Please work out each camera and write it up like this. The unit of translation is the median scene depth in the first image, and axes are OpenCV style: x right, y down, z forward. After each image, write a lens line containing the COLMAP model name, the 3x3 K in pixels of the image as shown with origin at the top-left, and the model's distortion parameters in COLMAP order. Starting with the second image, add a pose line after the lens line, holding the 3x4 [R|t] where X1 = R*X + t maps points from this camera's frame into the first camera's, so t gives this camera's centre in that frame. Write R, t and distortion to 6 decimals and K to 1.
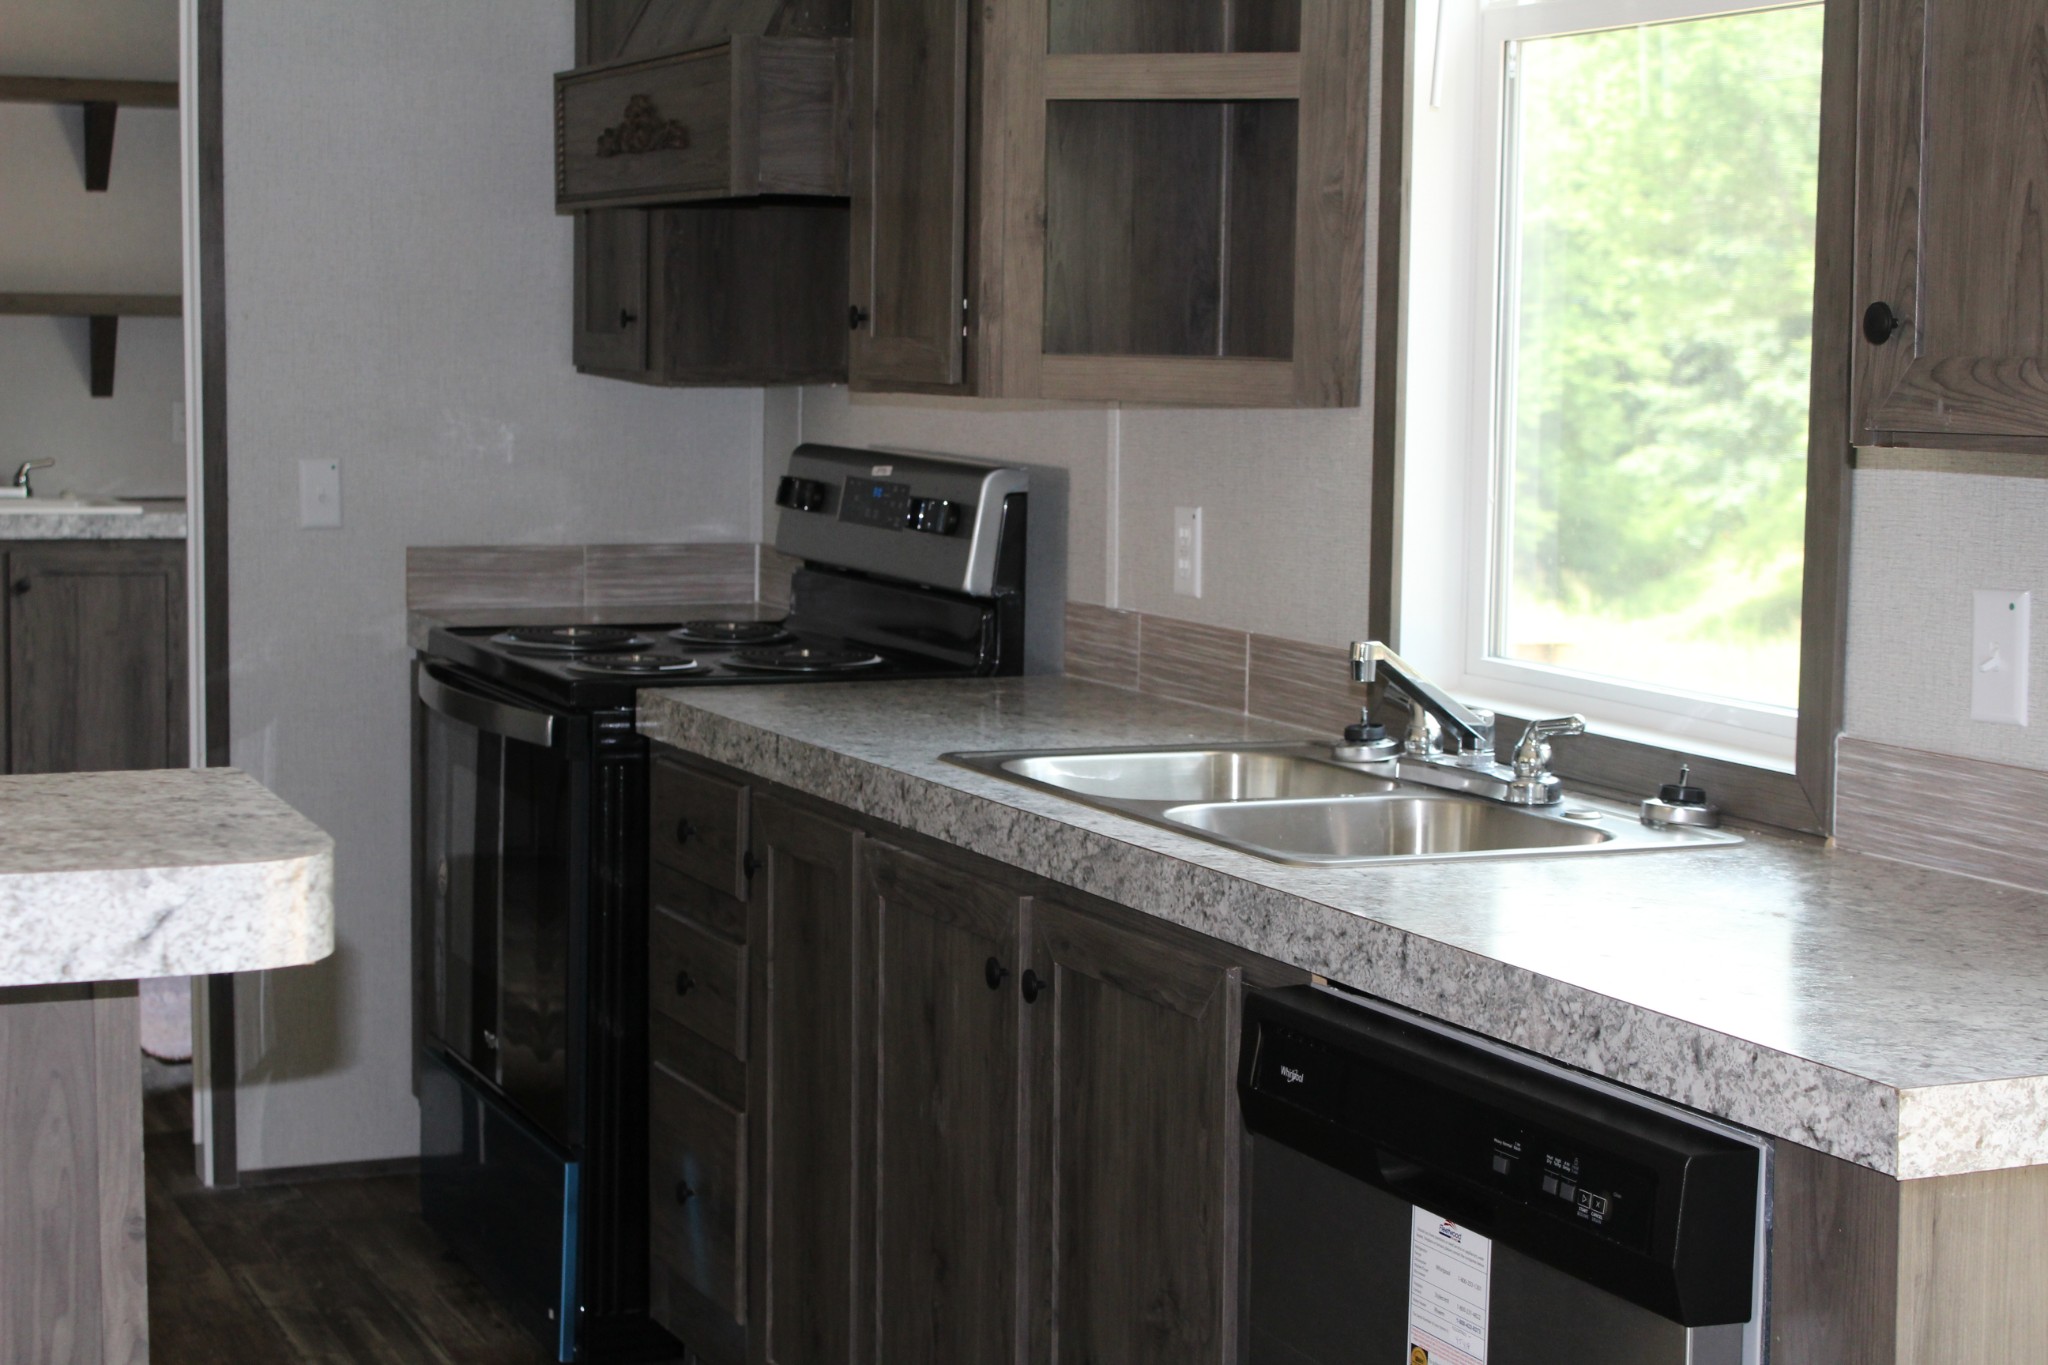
lens RADIAL K [[3431.8, 0, 1024.0], [0, 3431.8, 682.5], [0, 0, 1]] dist [-0.016166, 0.159926]
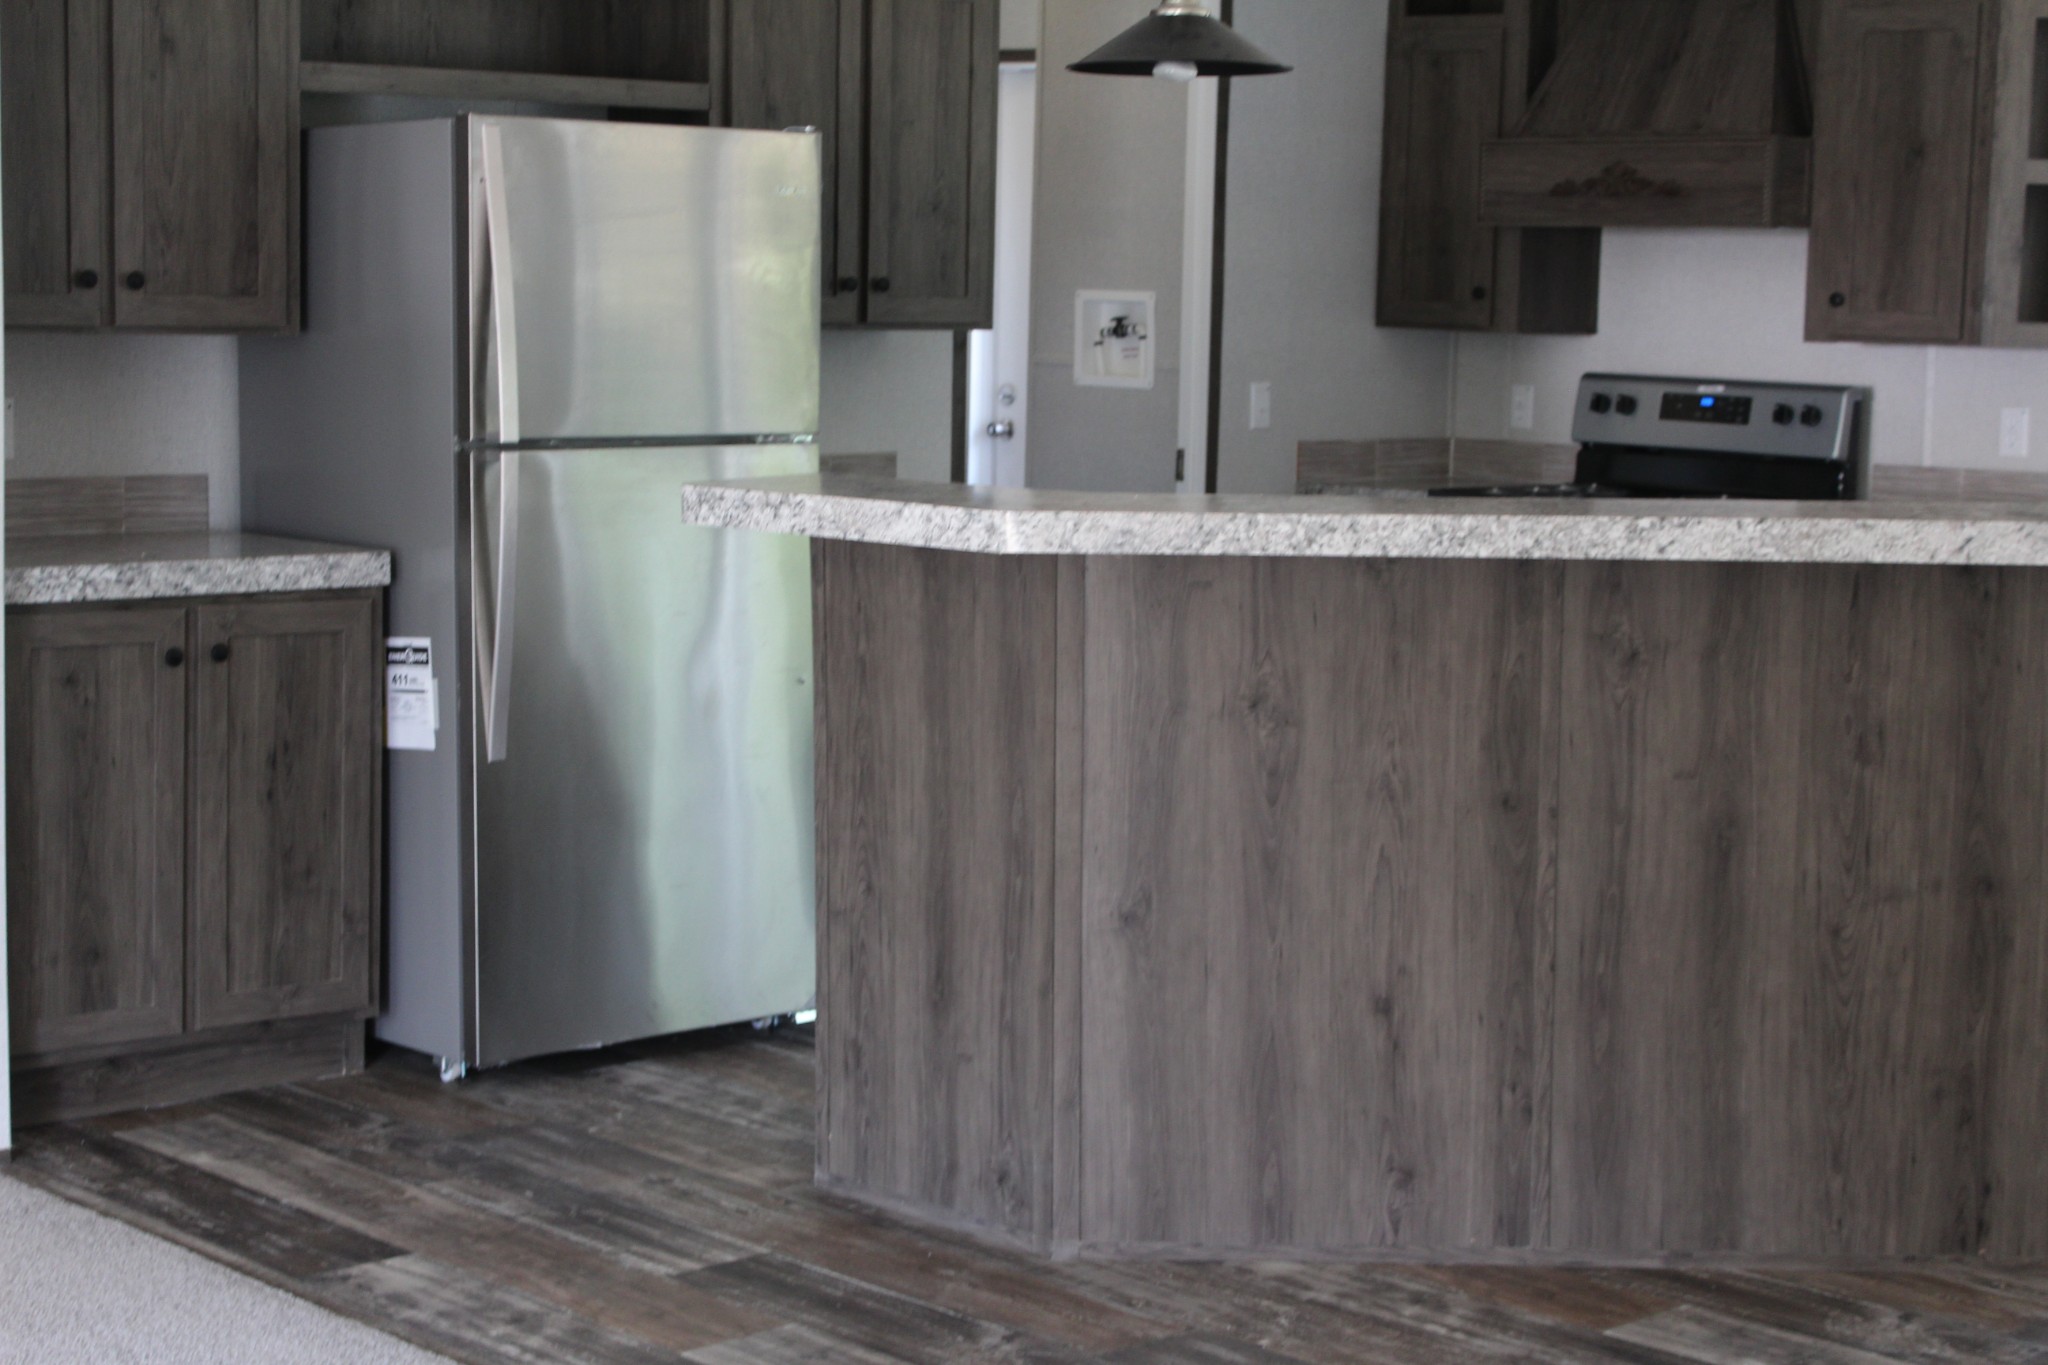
lens RADIAL K [[3431.8, 0, 1024.0], [0, 3431.8, 682.5], [0, 0, 1]] dist [-0.016166, 0.159926]
pose [[0.936617, -0.036030, 0.348497, -1.169115], [0.028425, 0.999234, 0.026912, 0.032543], [-0.349199, -0.015300, 0.936924, -0.548648]]
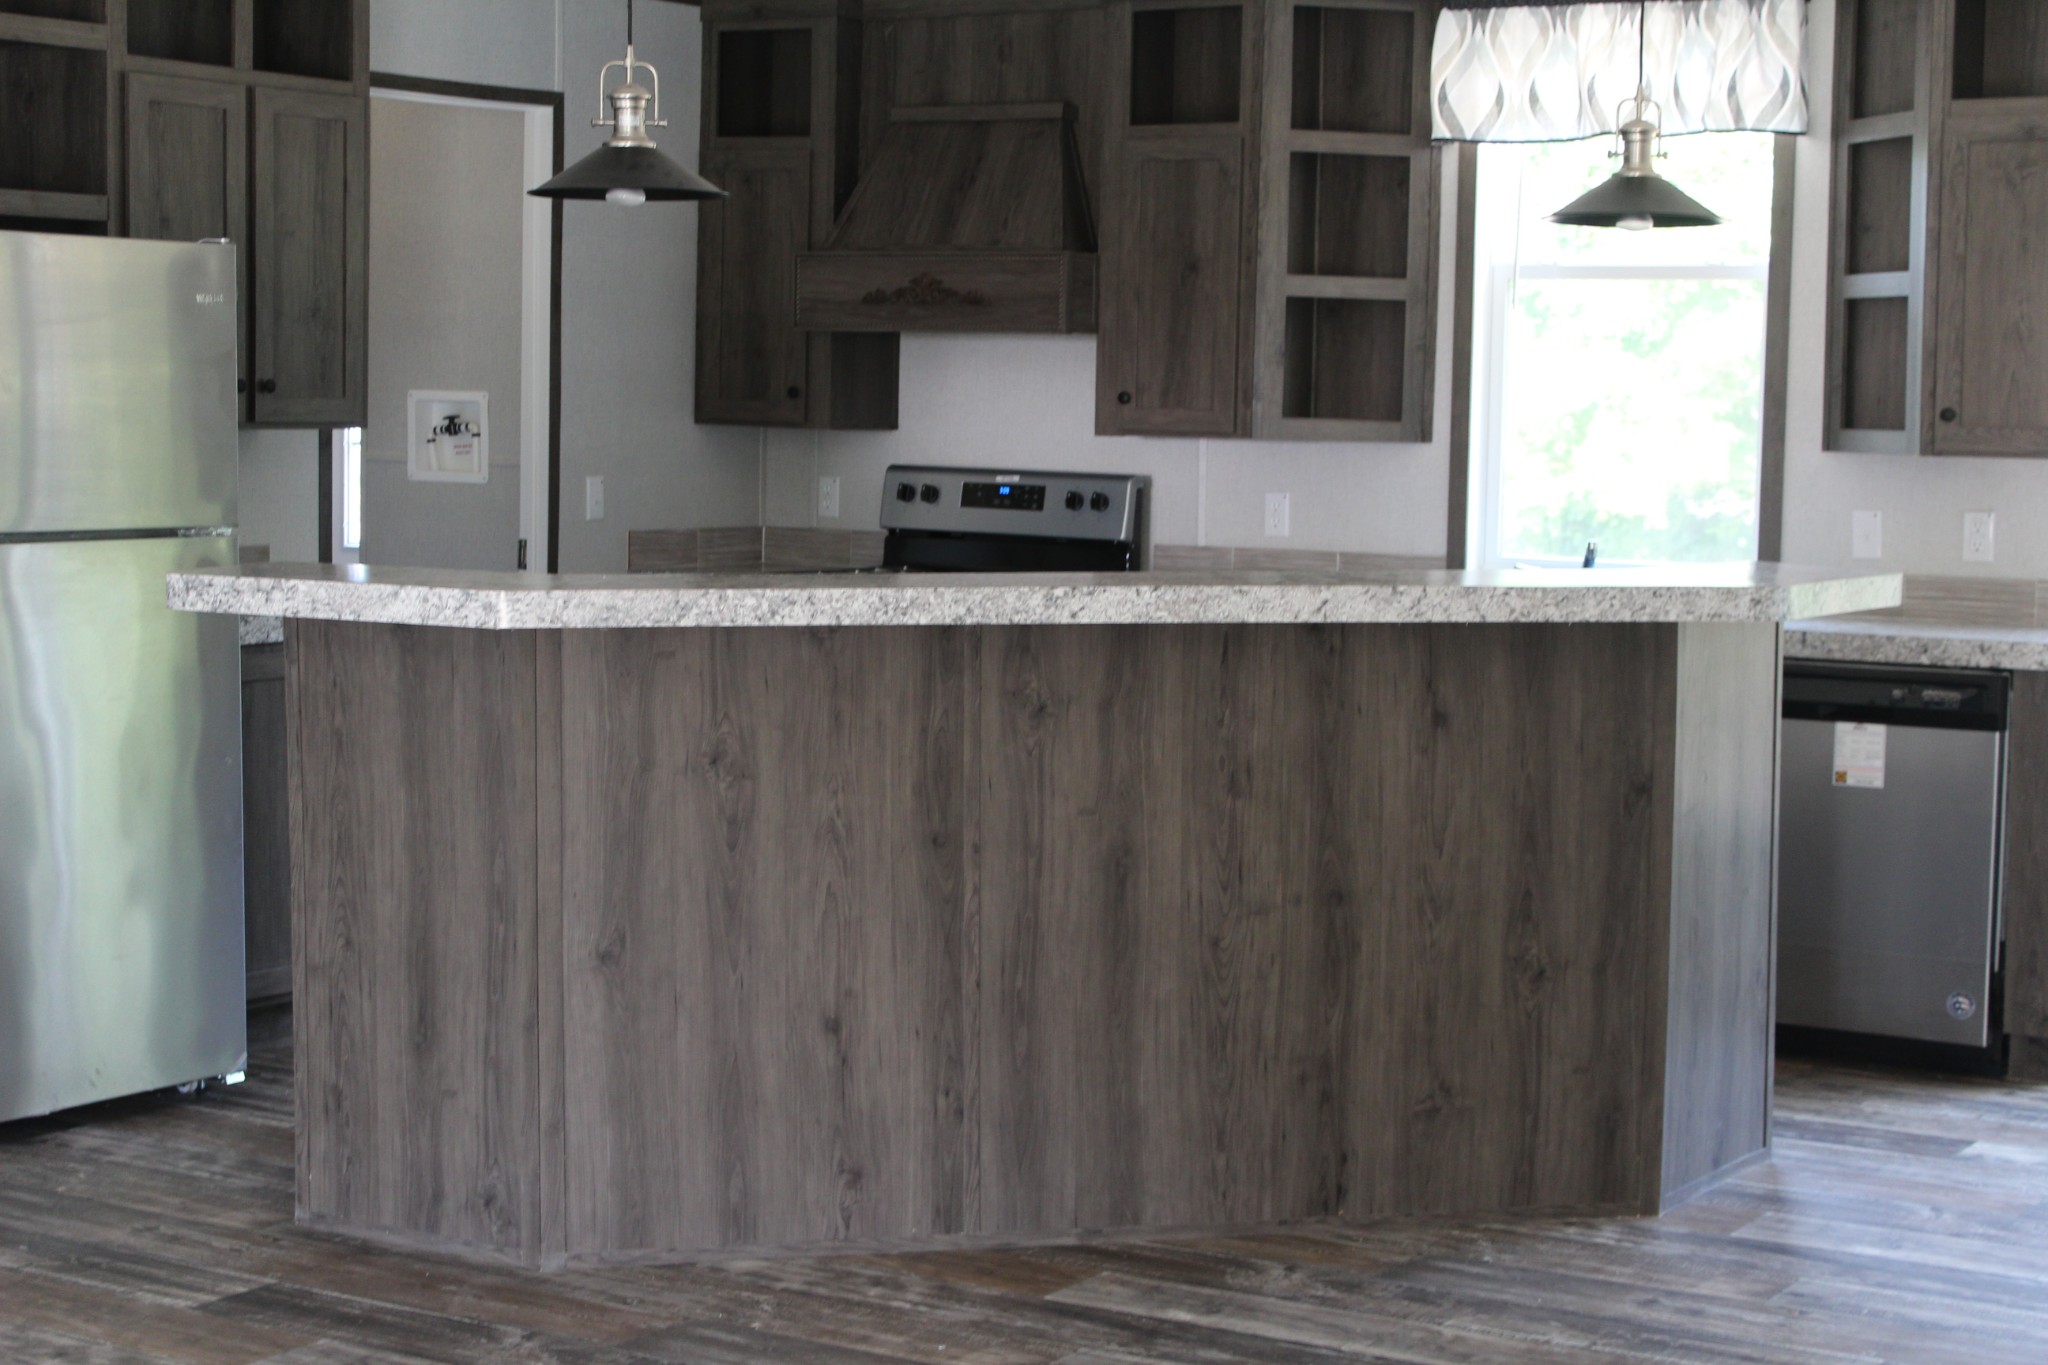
lens RADIAL K [[3431.8, 0, 1024.0], [0, 3431.8, 682.5], [0, 0, 1]] dist [-0.016166, 0.159926]
pose [[0.820901, -0.046624, 0.569164, -1.350283], [0.050580, 0.998681, 0.008858, 0.038814], [-0.568826, 0.021516, 0.822177, -0.632078]]
